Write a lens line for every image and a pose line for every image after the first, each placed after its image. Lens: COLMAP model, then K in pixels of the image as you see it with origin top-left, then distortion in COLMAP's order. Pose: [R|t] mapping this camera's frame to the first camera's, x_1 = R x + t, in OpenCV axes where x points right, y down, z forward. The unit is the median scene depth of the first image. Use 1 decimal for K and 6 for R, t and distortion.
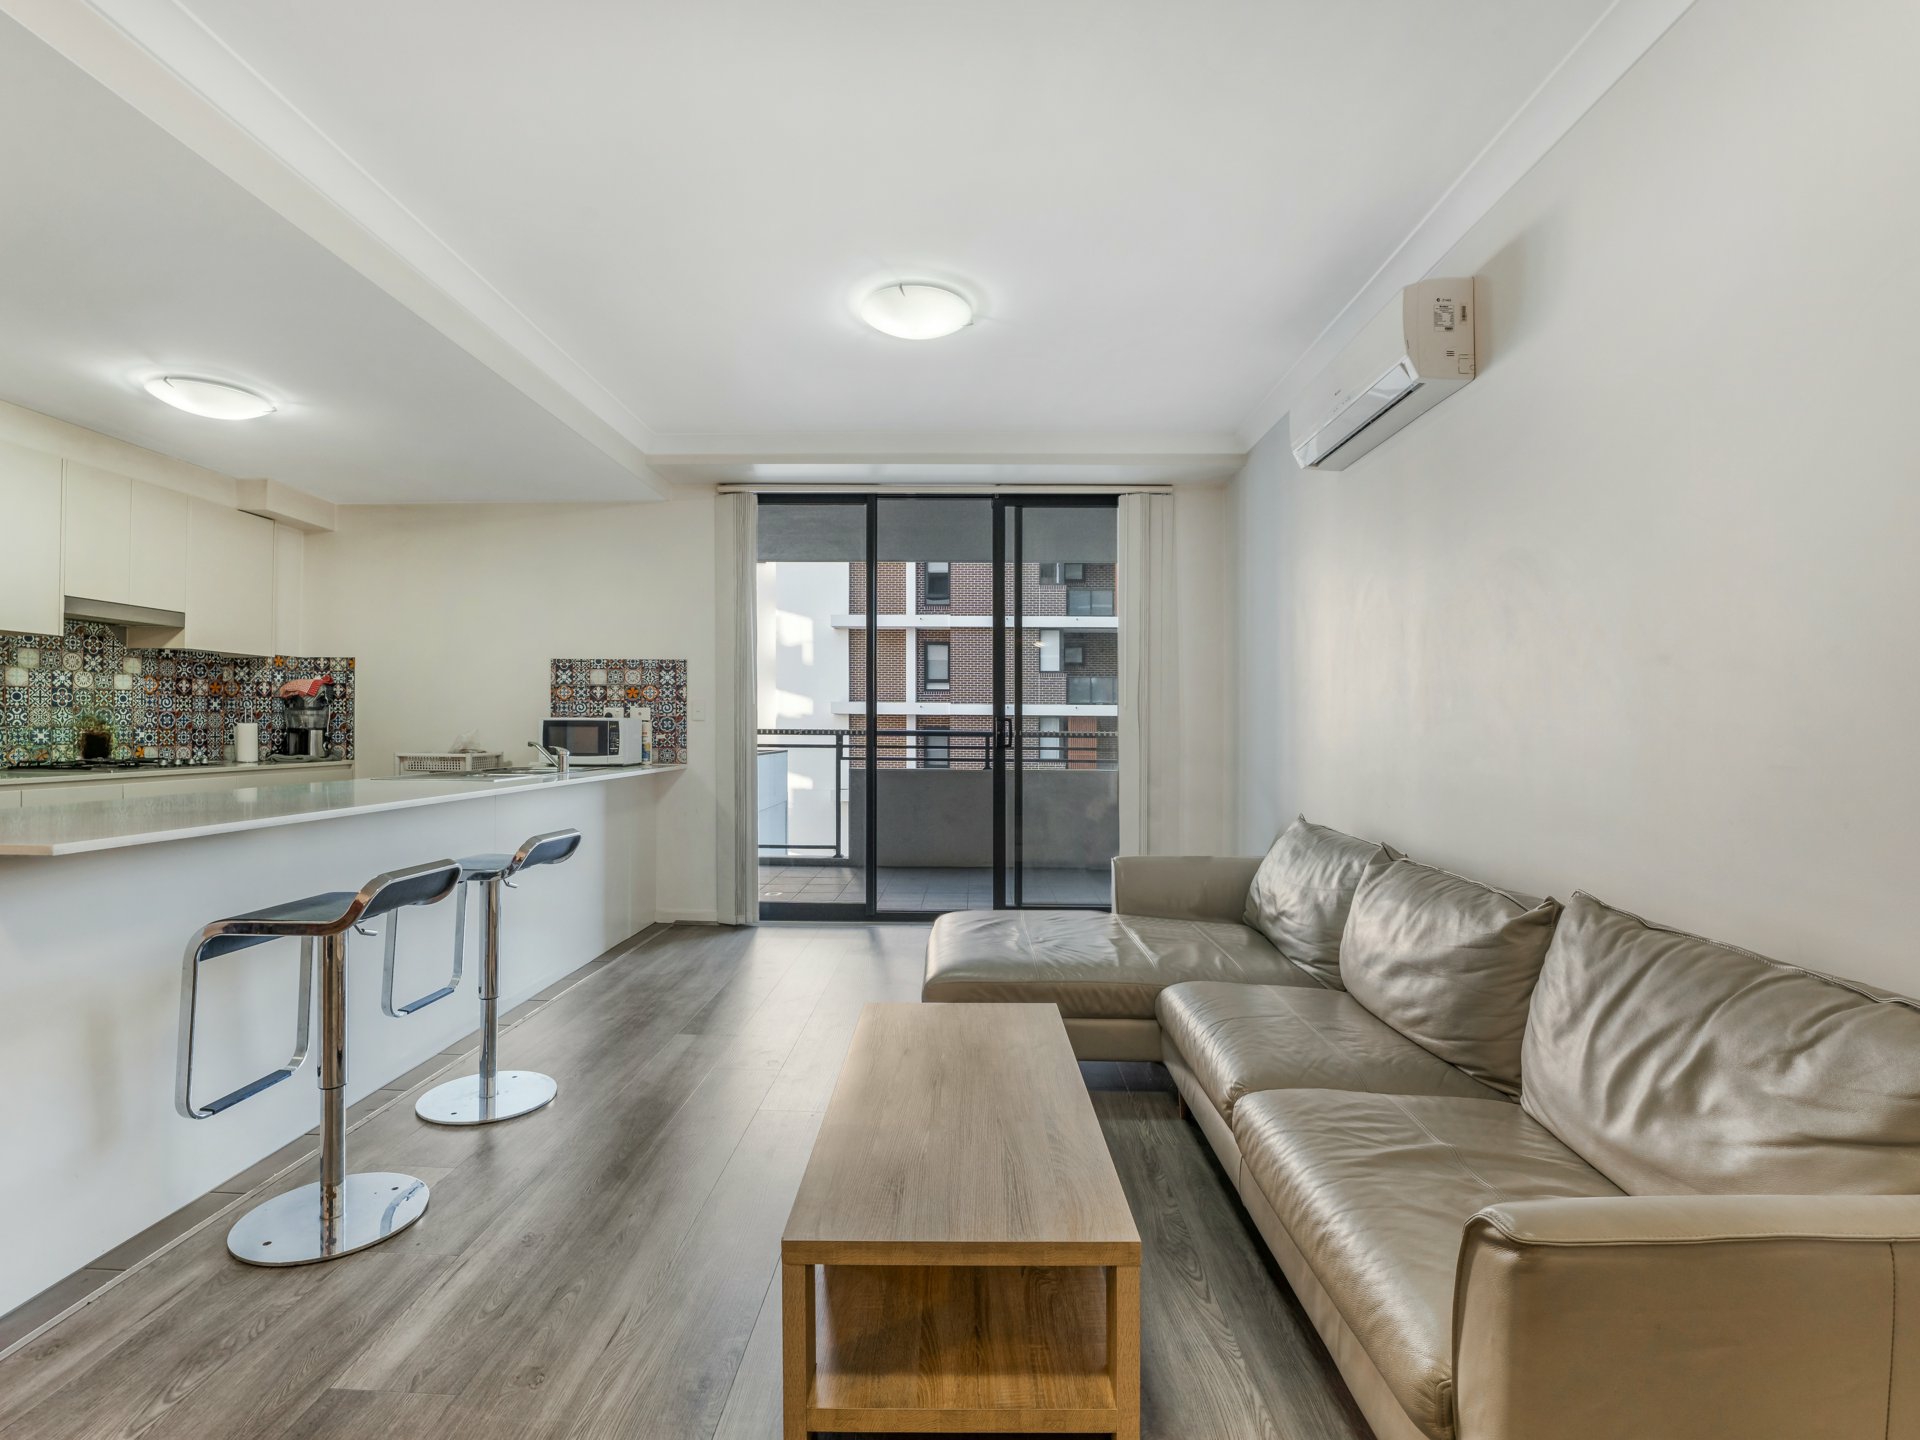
lens RADIAL K [[893.9, 0, 954.7], [0, 893.9, 716.2], [0, 0, 1]] dist [-0.023000, 0.001882]
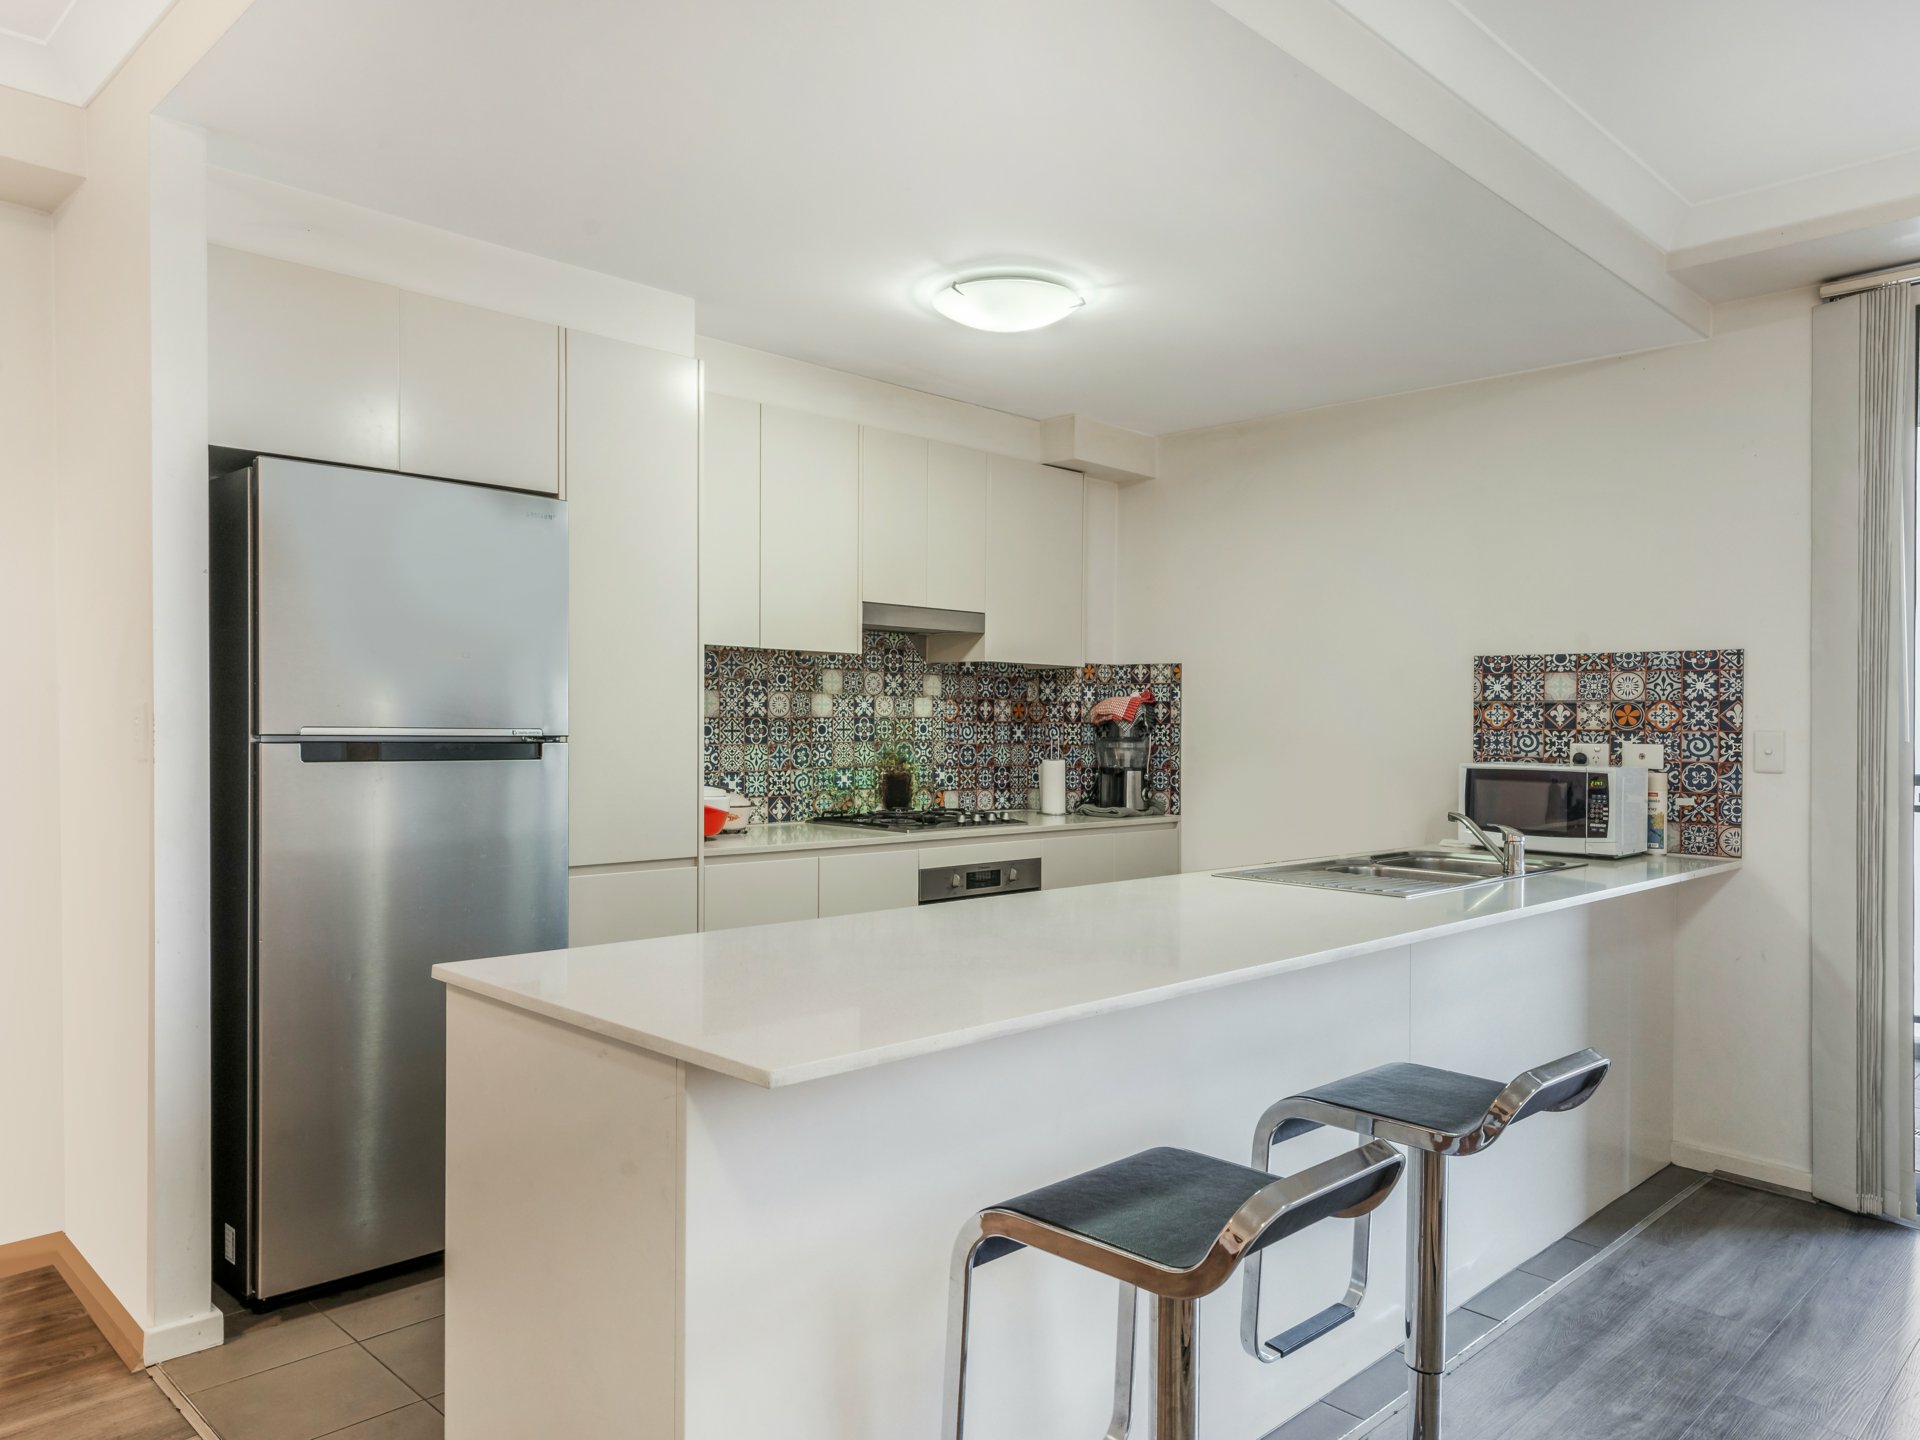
lens RADIAL K [[1336.9, 0, 949.6], [0, 1336.9, 773.0], [0, 0, 1]] dist [0.000257, -0.002837]
pose [[0.723234, 0.028763, -0.690004, -0.107030], [0.001545, 0.999062, 0.043265, -0.028821], [0.690602, -0.032357, 0.722511, 0.148031]]
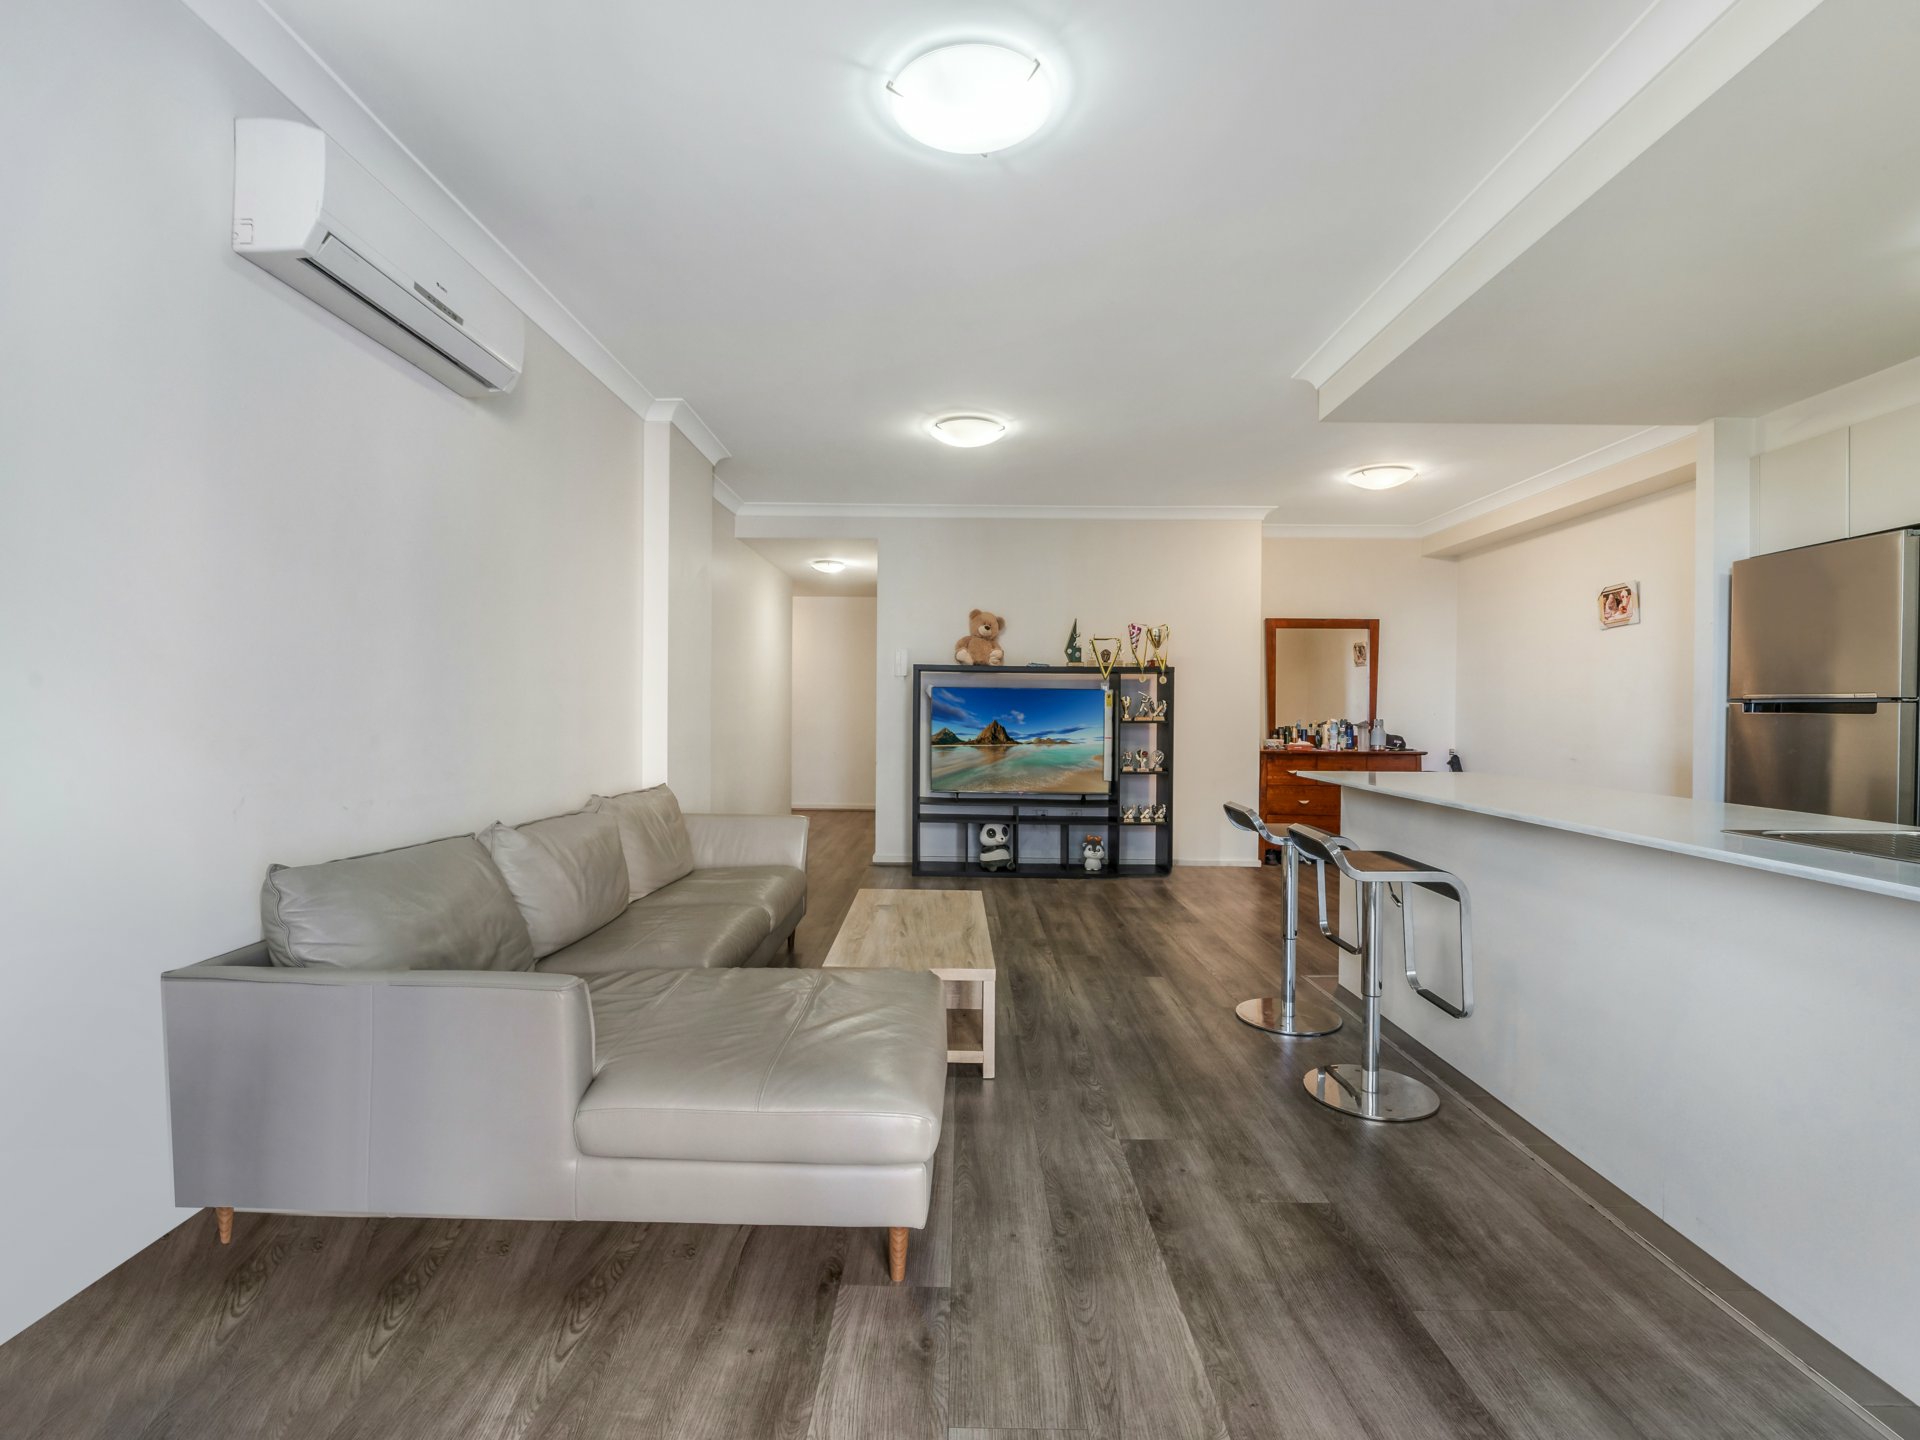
lens RADIAL K [[887.6, 0, 913.6], [0, 887.6, 717.3], [0, 0, 1]] dist [-0.001792, -0.001059]
pose [[-0.999897, -0.012750, -0.006579, 0.013745], [-0.012776, 0.999910, 0.004064, -0.001458], [0.006527, 0.004147, -0.999970, 1.103225]]
